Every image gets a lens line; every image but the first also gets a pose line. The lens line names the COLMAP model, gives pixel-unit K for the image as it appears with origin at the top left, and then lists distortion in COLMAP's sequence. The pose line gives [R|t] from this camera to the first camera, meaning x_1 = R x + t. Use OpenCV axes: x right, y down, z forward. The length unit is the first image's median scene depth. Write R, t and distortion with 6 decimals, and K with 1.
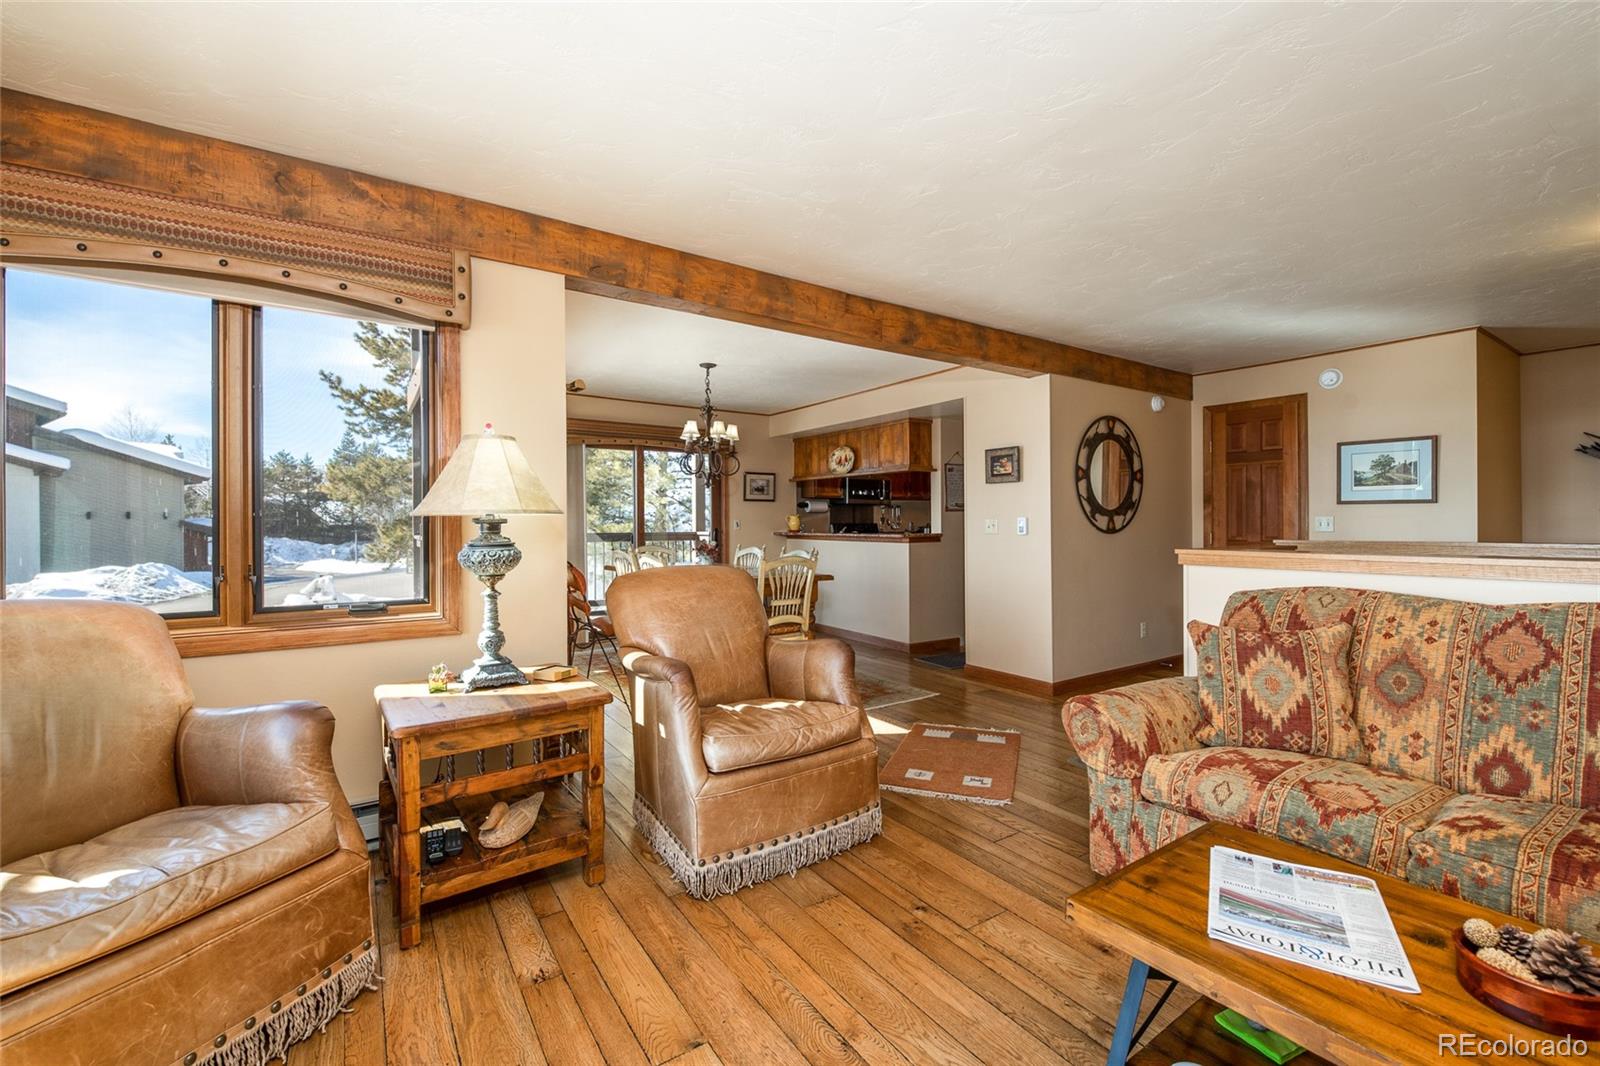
lens RADIAL K [[669.6, 0, 811.8], [0, 669.6, 523.7], [0, 0, 1]] dist [0.000813, -0.004493]
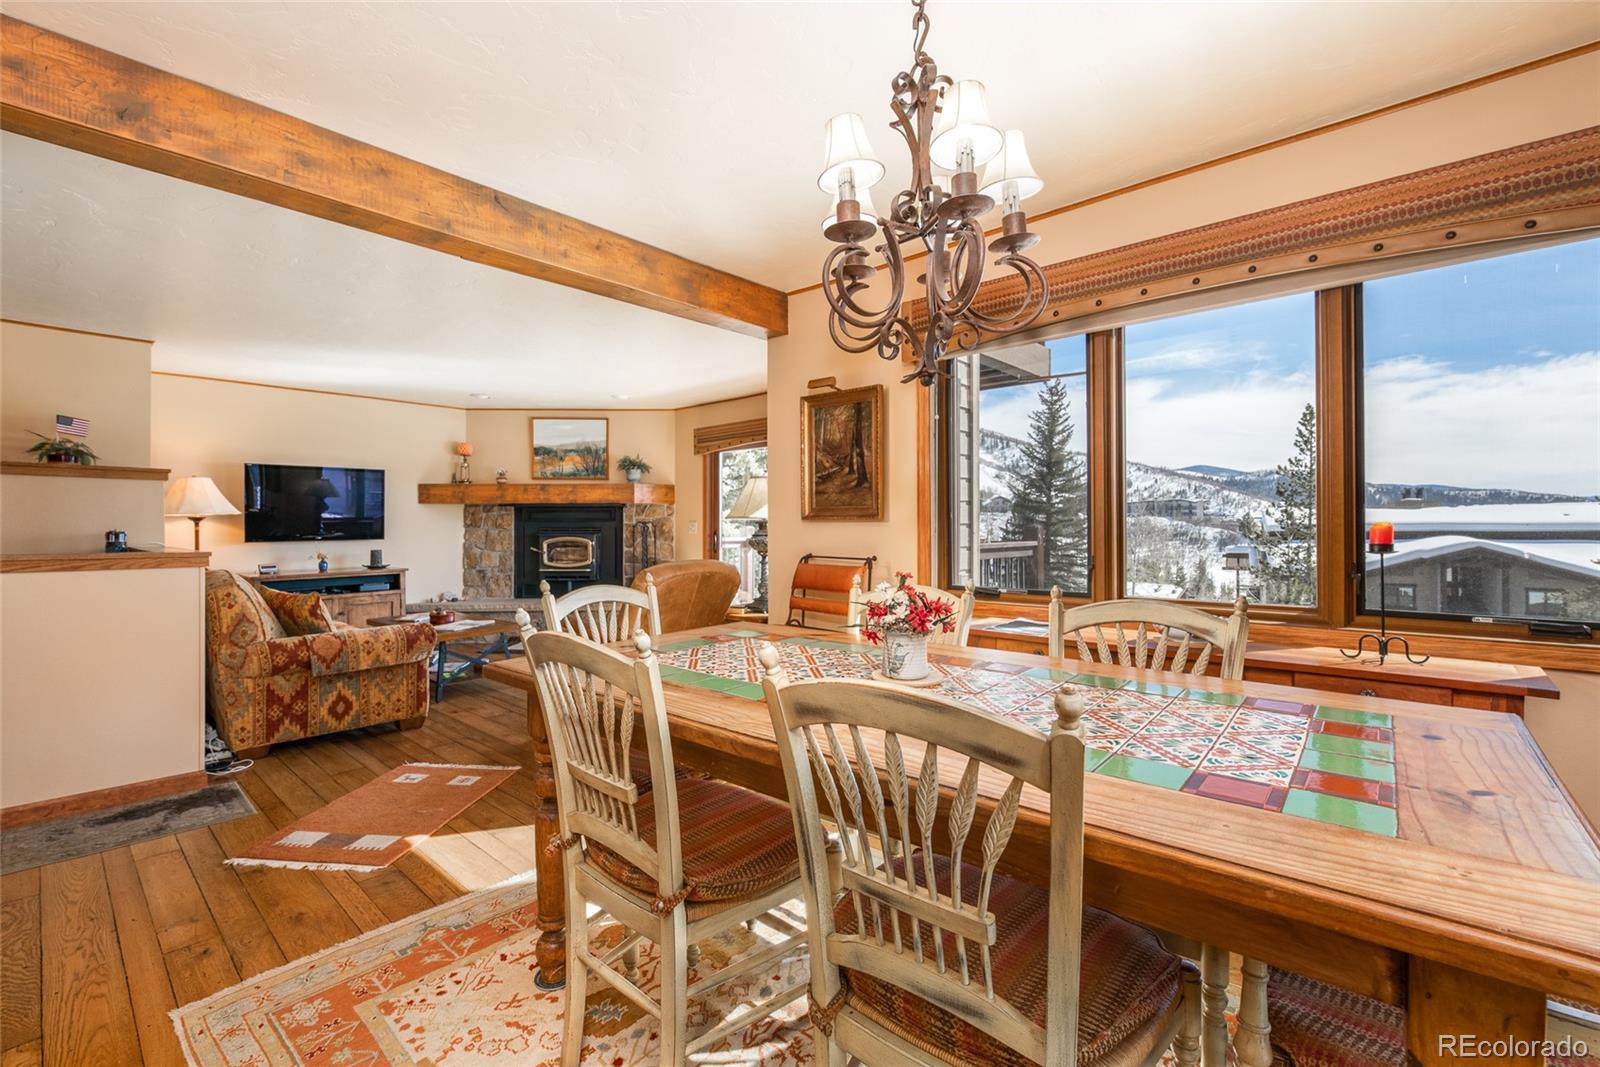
lens RADIAL K [[688.5, 0, 764.3], [0, 688.5, 526.1], [0, 0, 1]] dist [-0.000934, -0.005992]
pose [[-0.977064, 0.006700, -0.212839, -0.079028], [0.006806, 0.999977, 0.000238, 0.004751], [0.212836, -0.001216, -0.977087, 2.885521]]
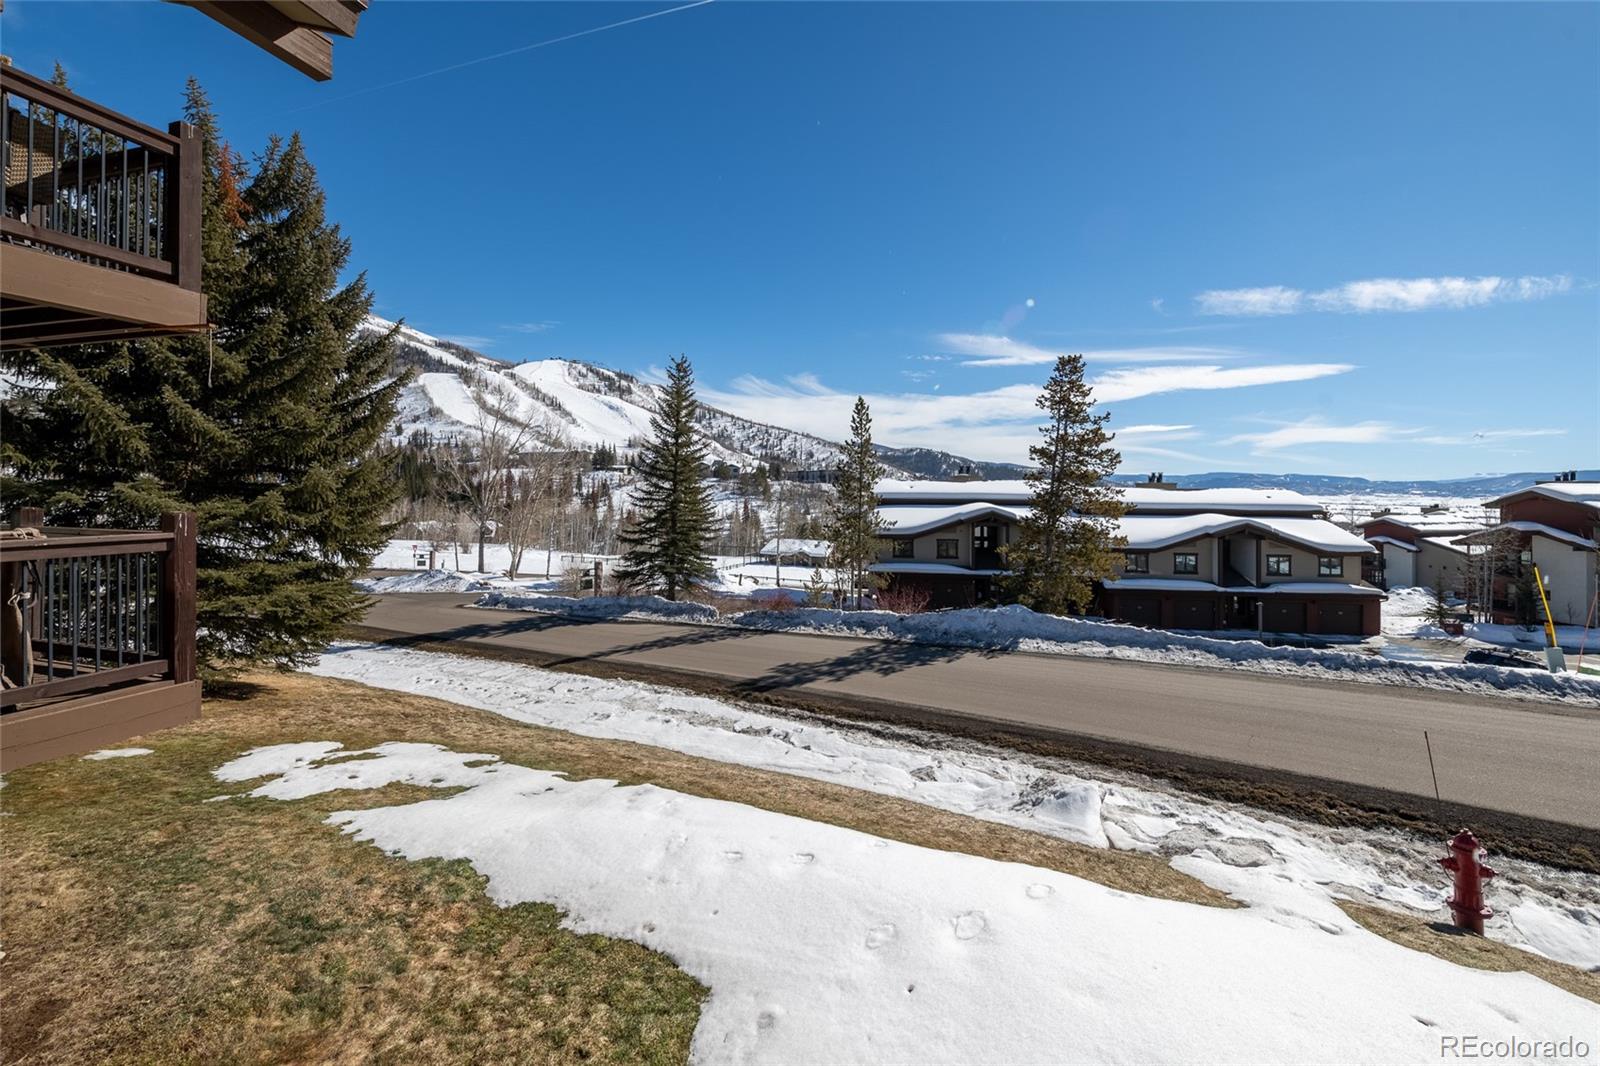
lens RADIAL K [[657.9, 0, 794.5], [0, 657.9, 485.1], [0, 0, 1]] dist [-0.000128, -0.001108]
pose [[-0.780231, -0.008117, -0.625439, -1.951262], [-0.006424, 0.999967, -0.004964, -0.079535], [0.625459, 0.000145, -0.780257, 3.299666]]
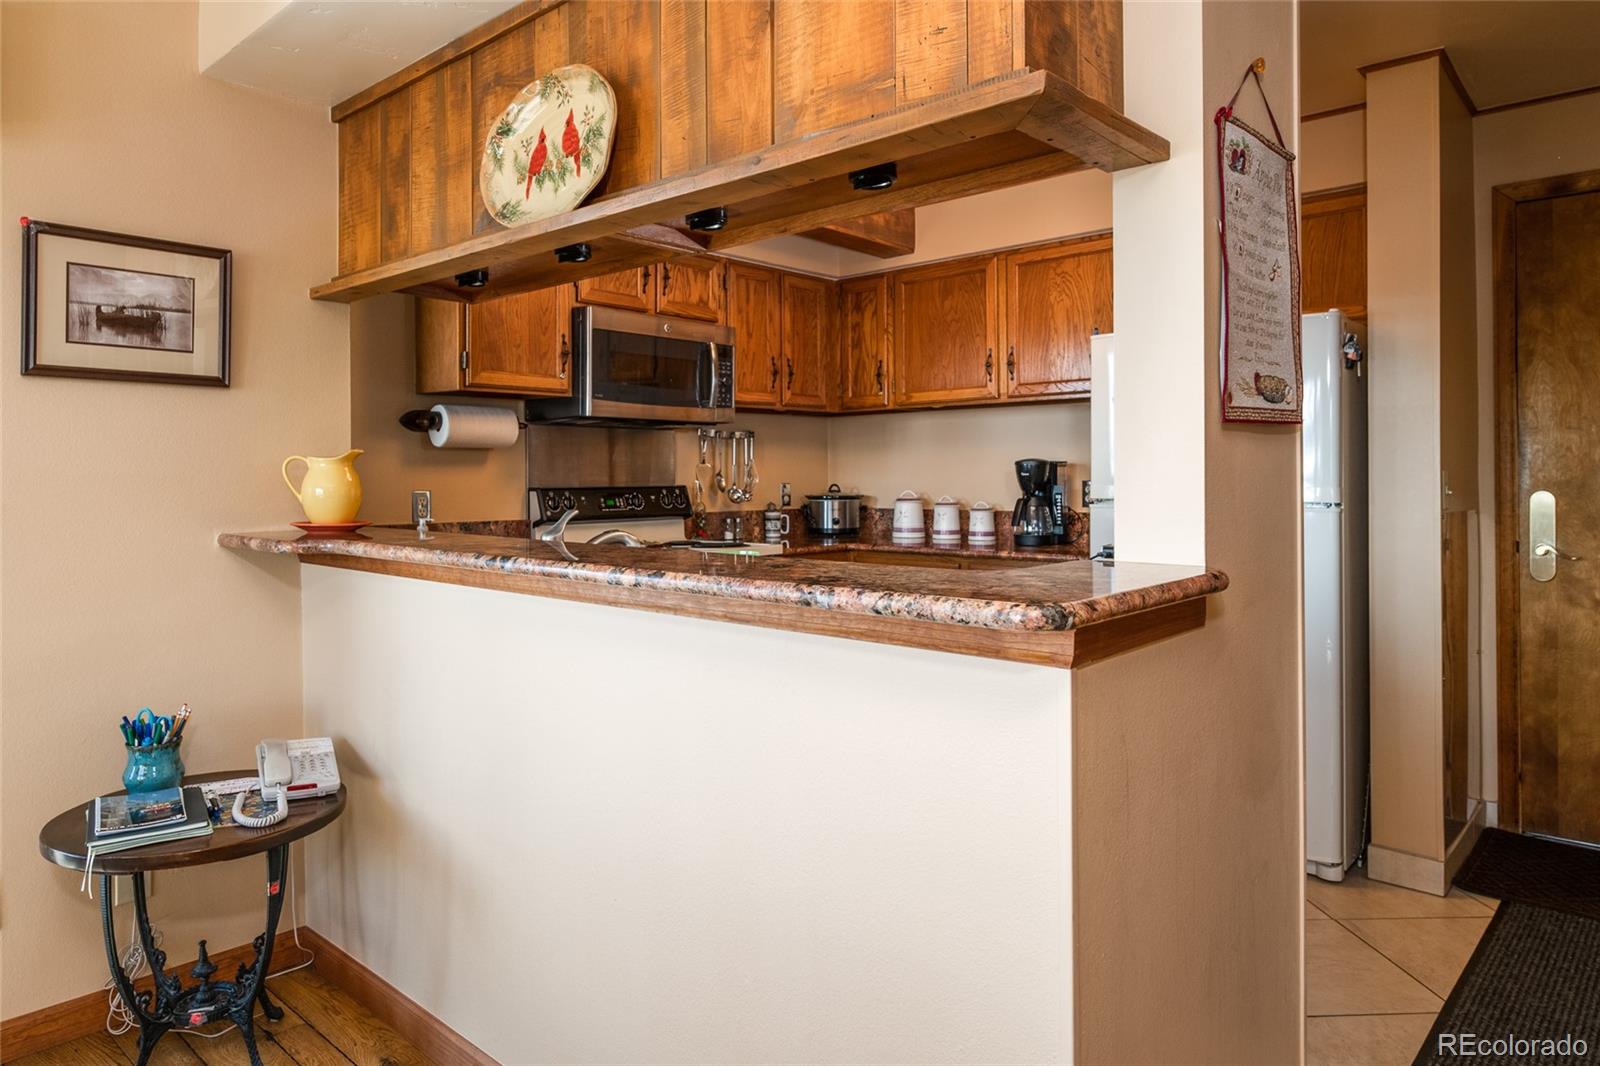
lens RADIAL K [[1015.7, 0, 771.1], [0, 1015.7, 475.8], [0, 0, 1]] dist [-0.000093, 0.000133]
pose [[0.976111, 0.000905, 0.217269, 0.137490], [-0.000004, 0.999991, -0.004151, -0.014585], [-0.217271, 0.004051, 0.976103, 2.226936]]
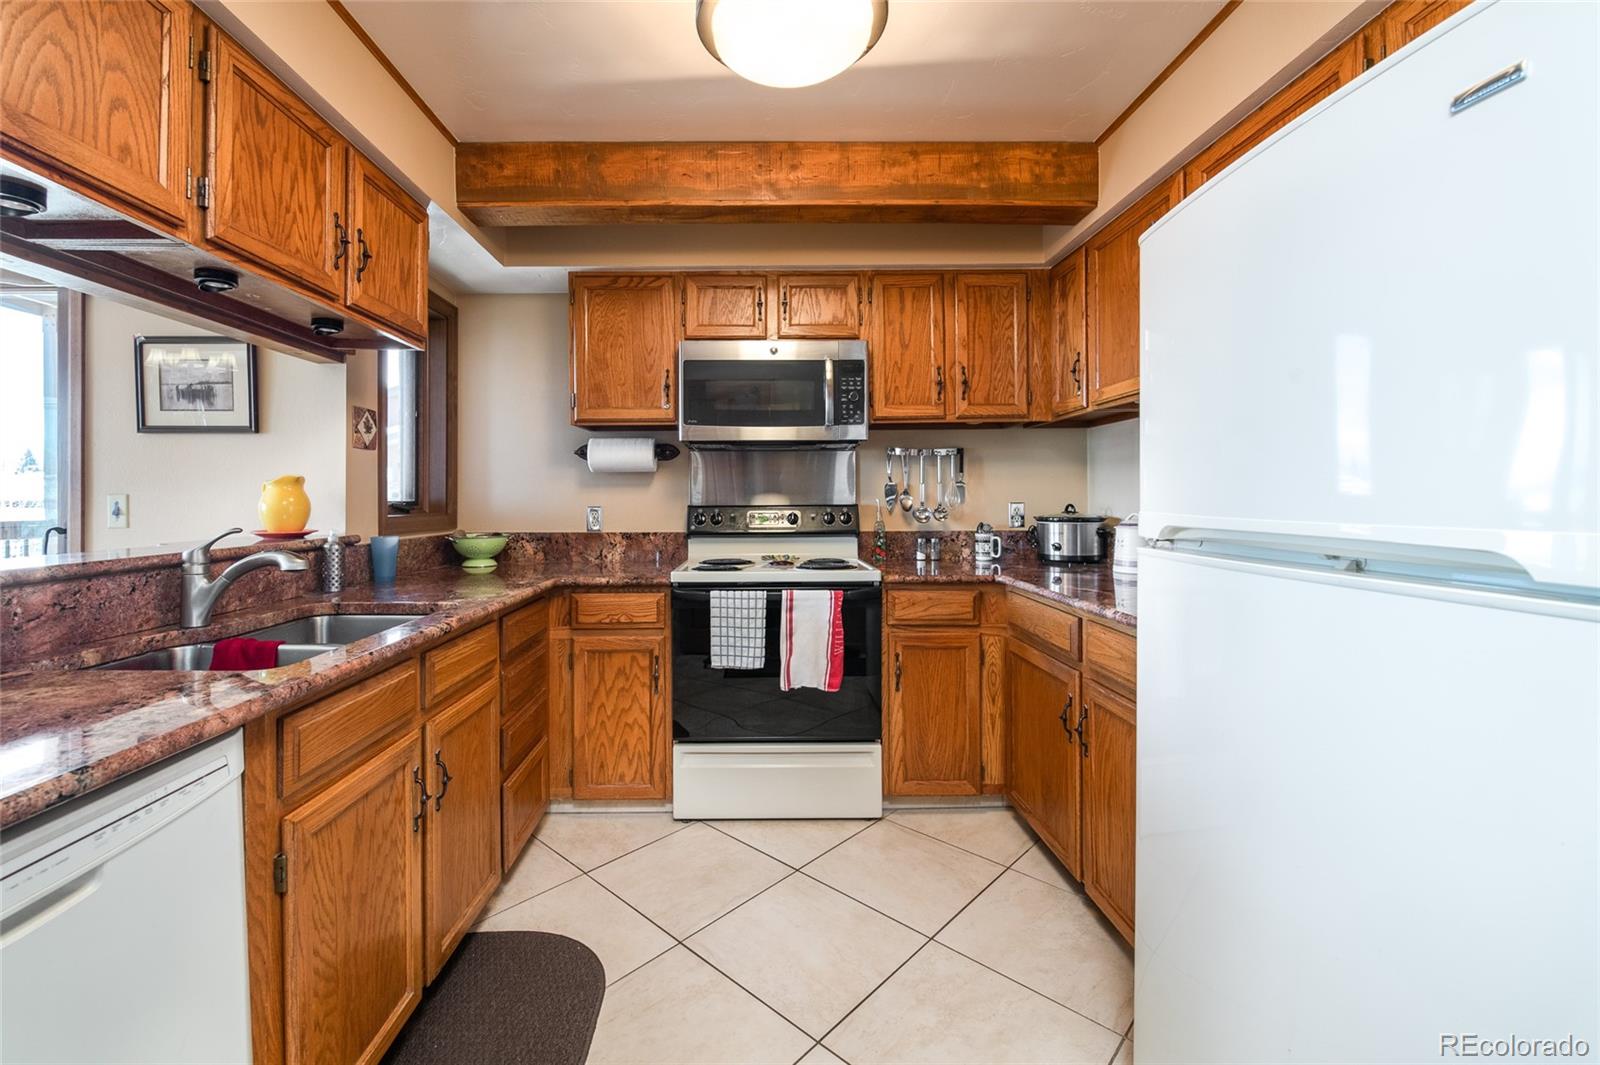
lens RADIAL K [[675.2, 0, 759.2], [0, 675.2, 497.1], [0, 0, 1]] dist [-0.001323, -0.000909]
pose [[0.827827, 0.001508, -0.560981, 0.999565], [-0.001978, 0.999998, -0.000231, -0.017519], [0.560979, 0.001301, 0.827829, 2.979541]]
